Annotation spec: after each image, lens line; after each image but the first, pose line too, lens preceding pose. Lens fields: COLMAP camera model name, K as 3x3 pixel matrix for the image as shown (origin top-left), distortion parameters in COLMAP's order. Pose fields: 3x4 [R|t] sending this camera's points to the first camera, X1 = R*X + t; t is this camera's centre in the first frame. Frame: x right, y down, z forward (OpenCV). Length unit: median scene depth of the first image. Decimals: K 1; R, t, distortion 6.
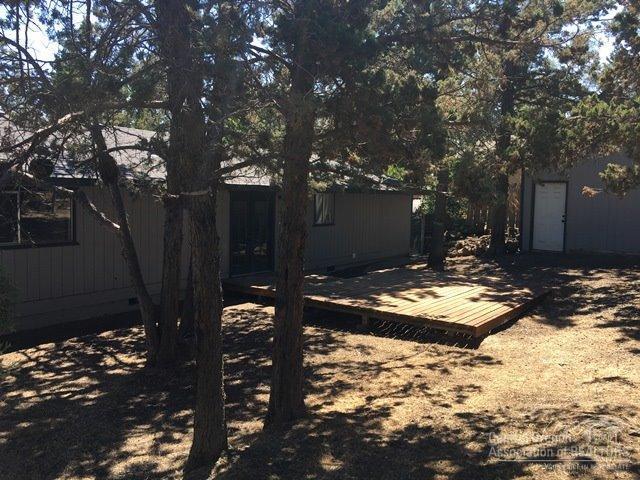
lens RADIAL K [[550.8, 0, 316.8], [0, 550.8, 237.2], [0, 0, 1]] dist [0.067739, 0.000205]
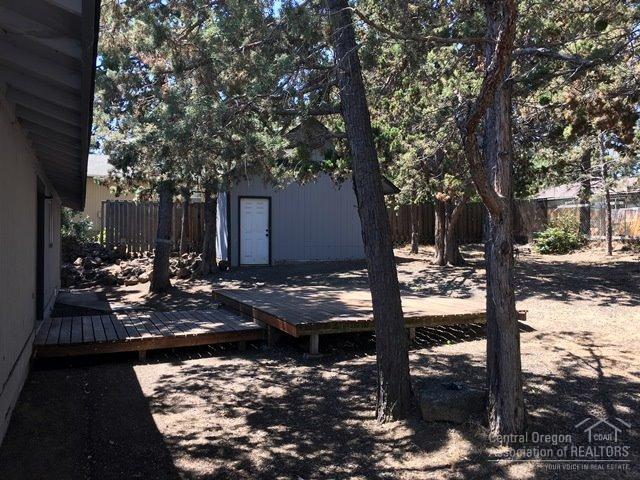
lens RADIAL K [[550.8, 0, 316.8], [0, 550.8, 237.2], [0, 0, 1]] dist [0.067739, 0.000205]
pose [[0.483790, -0.014540, 0.875063, -0.423673], [0.077526, 0.996643, -0.026302, 0.009959], [-0.871744, 0.080565, 0.483293, 0.416774]]
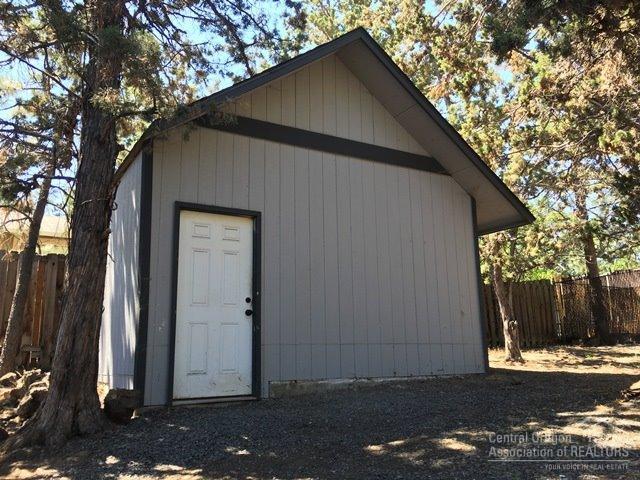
lens RADIAL K [[550.8, 0, 316.8], [0, 550.8, 237.2], [0, 0, 1]] dist [0.067739, 0.000205]
pose [[0.302278, 0.176979, 0.936646, 0.086142], [0.095901, 0.971981, -0.214605, 0.007182], [-0.948384, 0.154695, 0.276836, 0.841495]]
